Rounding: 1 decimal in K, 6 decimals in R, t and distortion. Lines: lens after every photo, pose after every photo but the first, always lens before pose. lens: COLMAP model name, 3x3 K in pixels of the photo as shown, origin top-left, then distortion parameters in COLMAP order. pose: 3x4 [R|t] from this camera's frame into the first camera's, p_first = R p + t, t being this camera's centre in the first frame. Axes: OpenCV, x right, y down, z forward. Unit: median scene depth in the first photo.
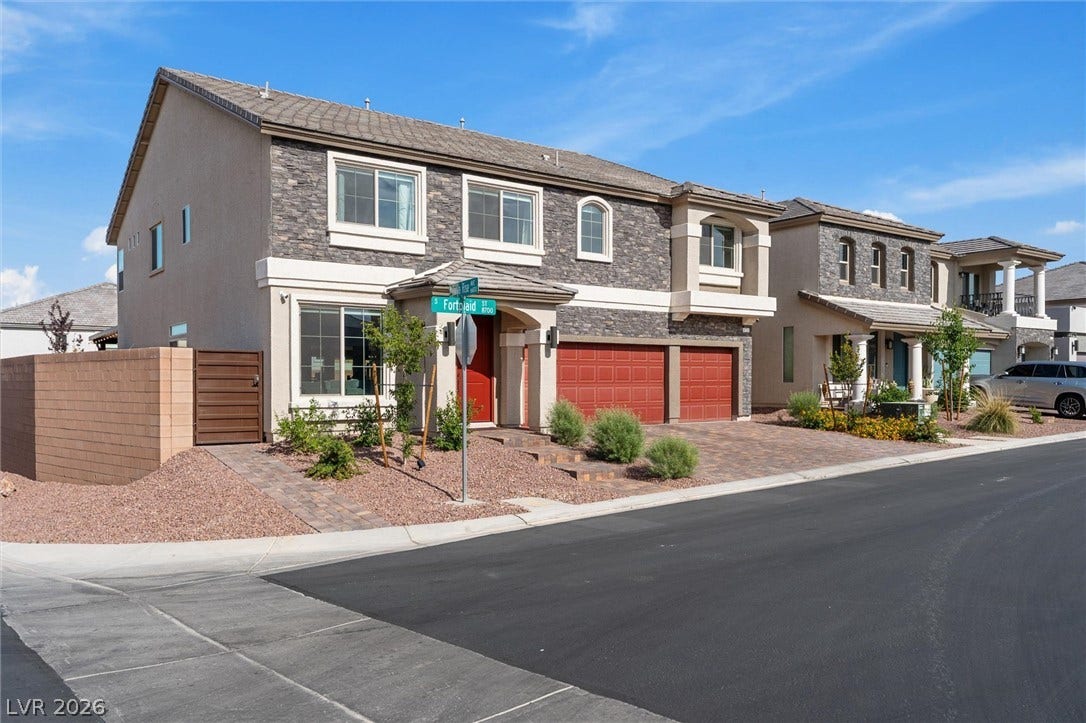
lens RADIAL K [[839.8, 0, 550.3], [0, 839.8, 406.6], [0, 0, 1]] dist [-0.003774, -0.001765]
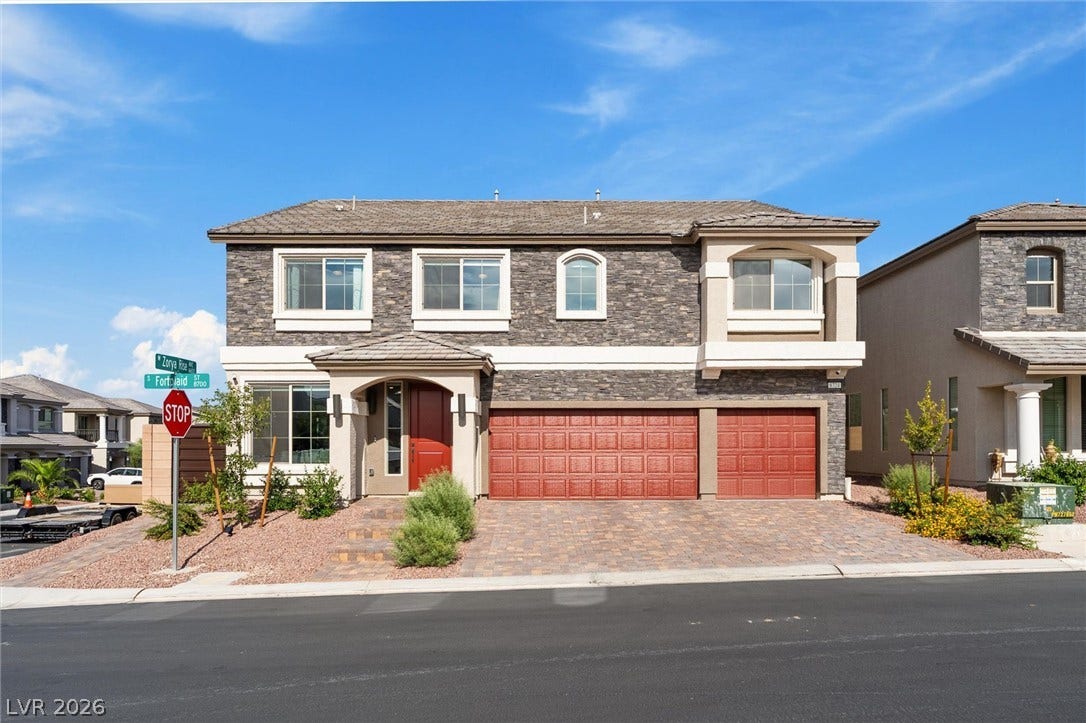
lens RADIAL K [[743.4, 0, 549.0], [0, 743.4, 446.6], [0, 0, 1]] dist [0.002799, -0.009535]
pose [[0.809920, -0.000457, -0.586540, 0.501493], [-0.015906, 0.999615, -0.022744, -0.015811], [0.586325, 0.027750, 0.809601, 0.328891]]
